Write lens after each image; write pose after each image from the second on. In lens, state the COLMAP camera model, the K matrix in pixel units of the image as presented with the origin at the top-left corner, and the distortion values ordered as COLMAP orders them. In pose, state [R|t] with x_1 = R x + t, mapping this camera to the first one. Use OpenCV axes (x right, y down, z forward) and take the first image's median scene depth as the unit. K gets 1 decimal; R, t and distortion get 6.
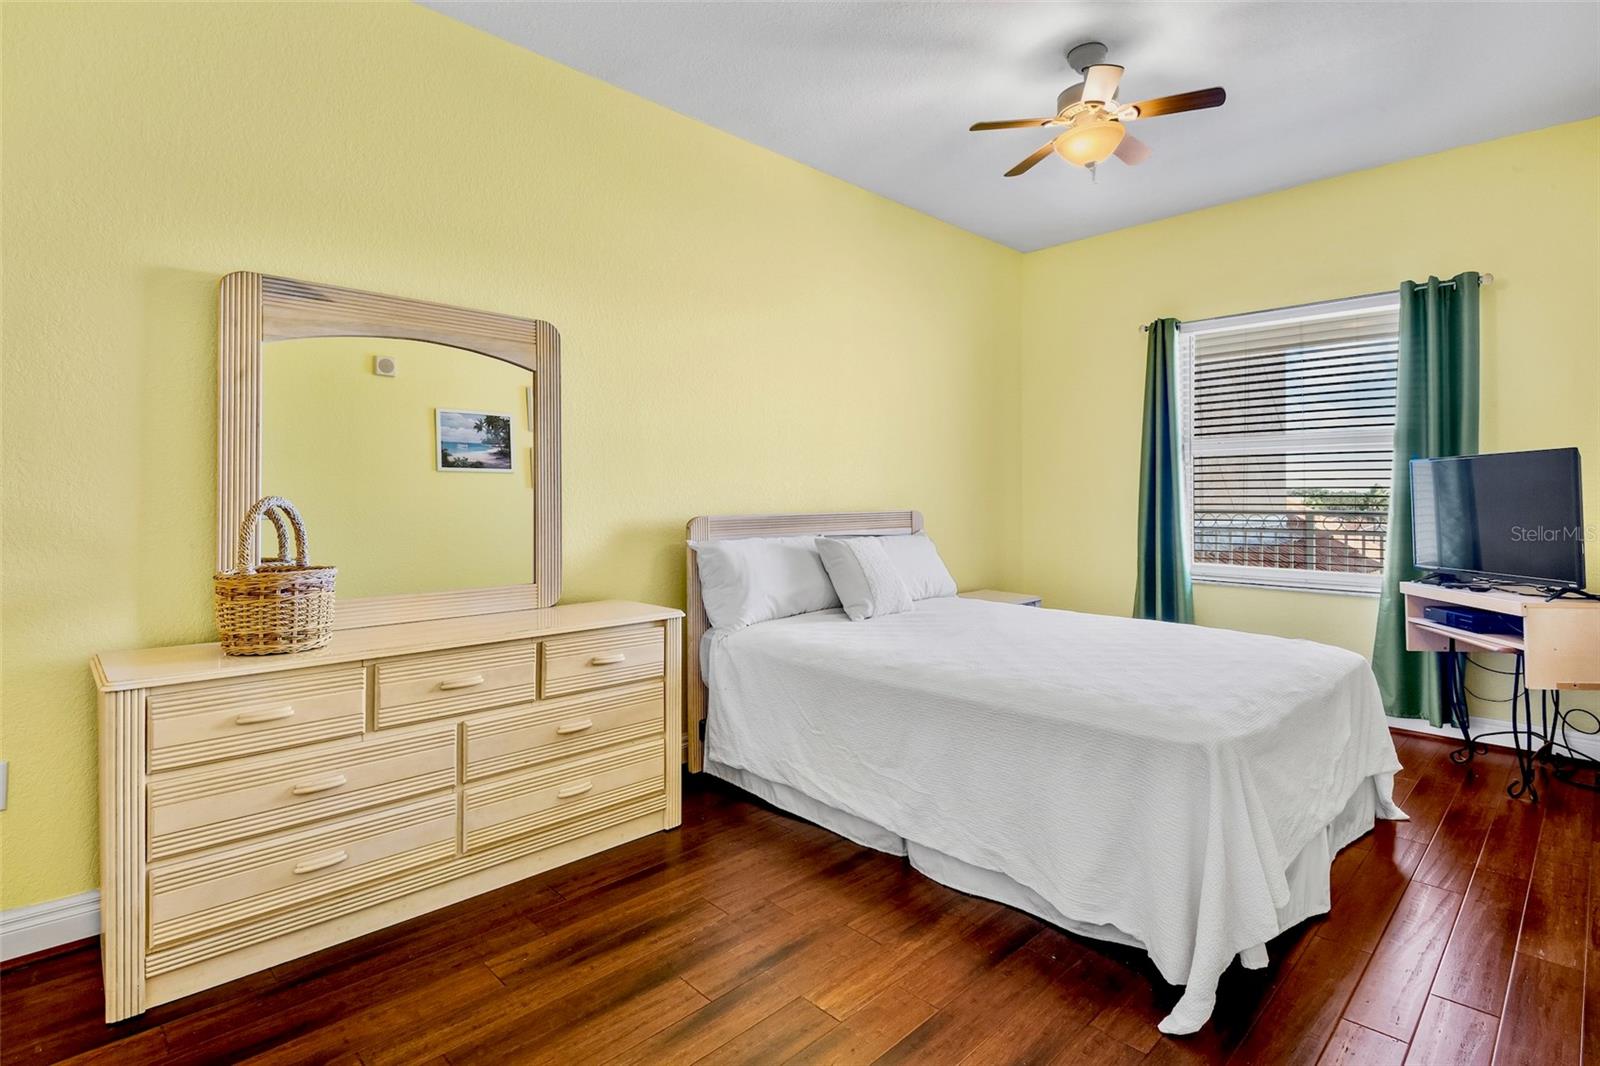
lens RADIAL K [[792.1, 0, 795.1], [0, 792.1, 488.9], [0, 0, 1]] dist [0.085709, -0.029843]
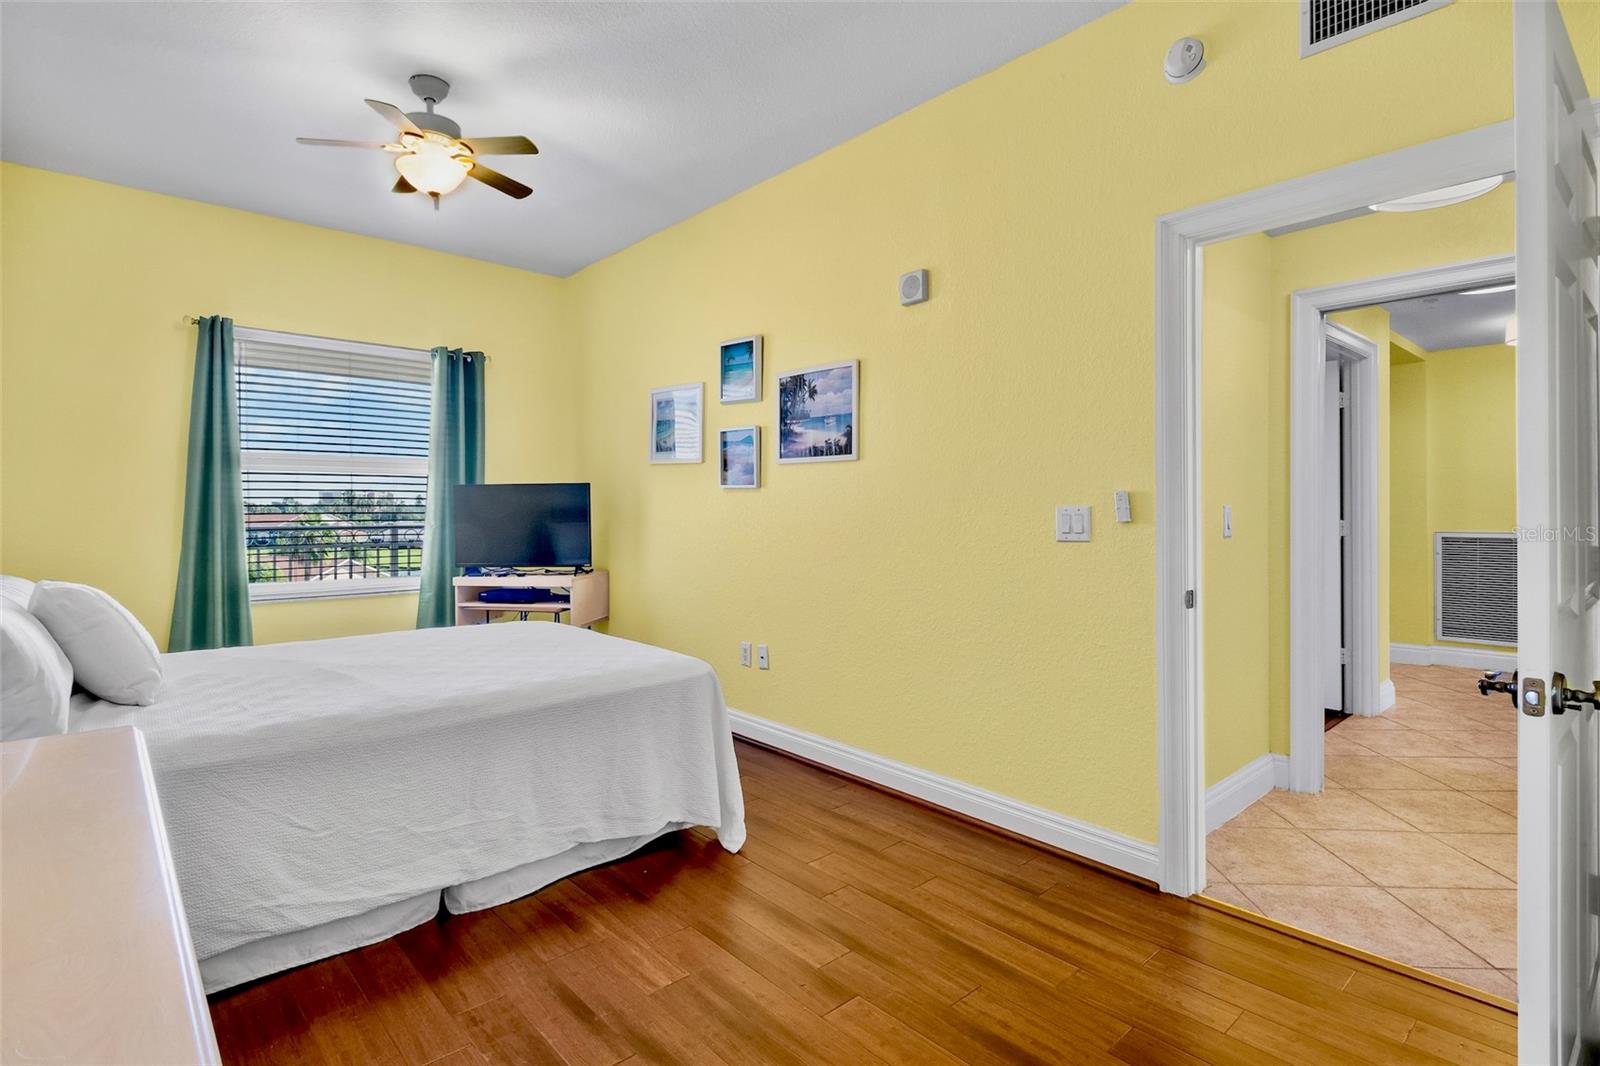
lens RADIAL K [[782.9, 0, 797.2], [0, 782.9, 511.8], [0, 0, 1]] dist [0.039404, -0.029218]
pose [[0.036338, 0.001254, 0.999339, -0.634572], [-0.007952, 0.999968, -0.000965, 0.004335], [-0.999308, -0.007912, 0.036347, 0.496983]]
